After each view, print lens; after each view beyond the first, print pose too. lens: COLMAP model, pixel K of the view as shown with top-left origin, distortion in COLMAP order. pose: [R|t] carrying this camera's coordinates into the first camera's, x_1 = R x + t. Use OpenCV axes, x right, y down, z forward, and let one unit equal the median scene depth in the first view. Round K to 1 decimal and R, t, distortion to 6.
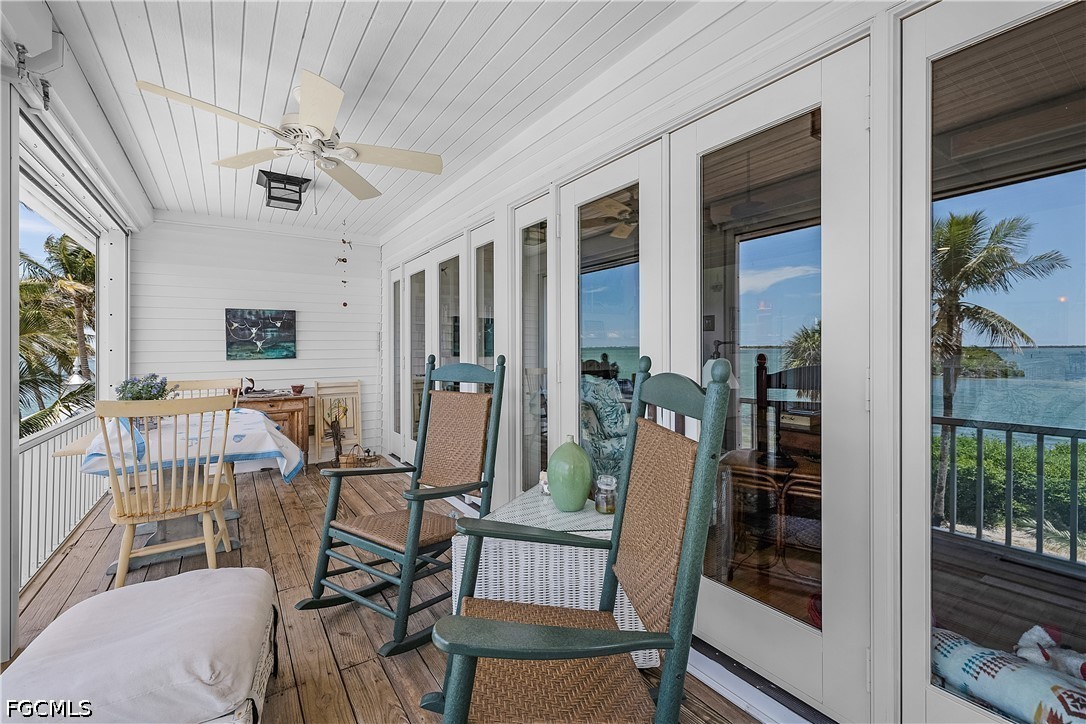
lens RADIAL K [[460.8, 0, 538.2], [0, 460.8, 344.3], [0, 0, 1]] dist [-0.001719, 0.001223]
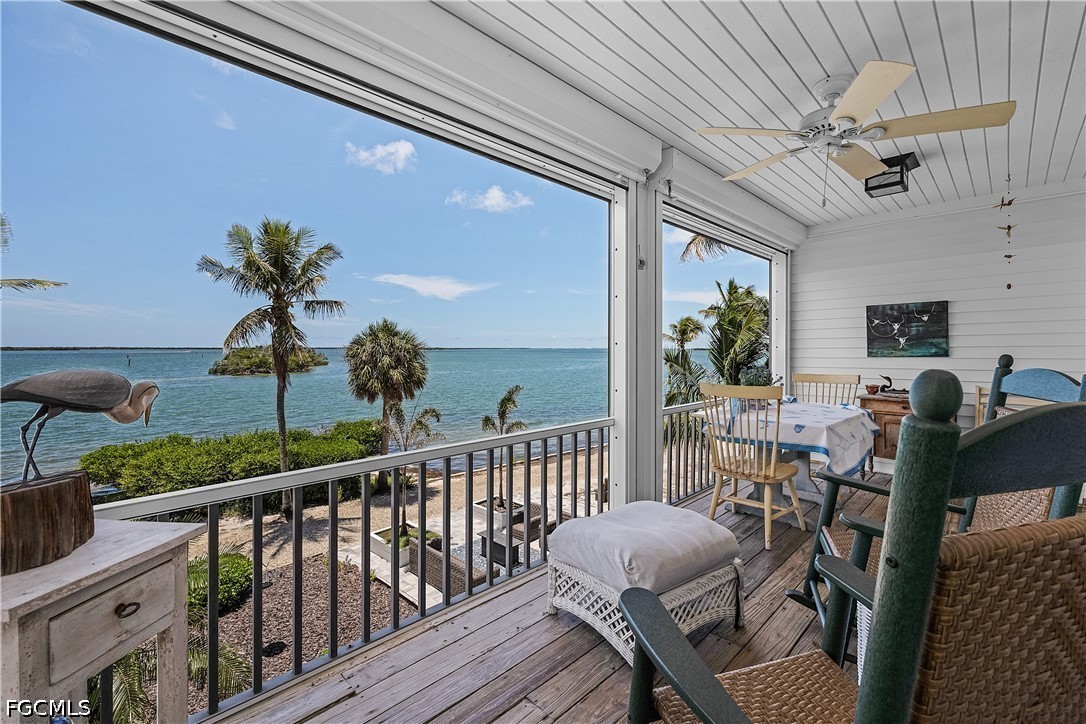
lens RADIAL K [[460.8, 0, 549.4], [0, 460.8, 343.6], [0, 0, 1]] dist [-0.001719, 0.001223]
pose [[0.177188, -0.007454, -0.984149, 0.192849], [0.013545, 0.999895, -0.005135, 0.000669], [0.984084, -0.012420, 0.177271, 0.132851]]
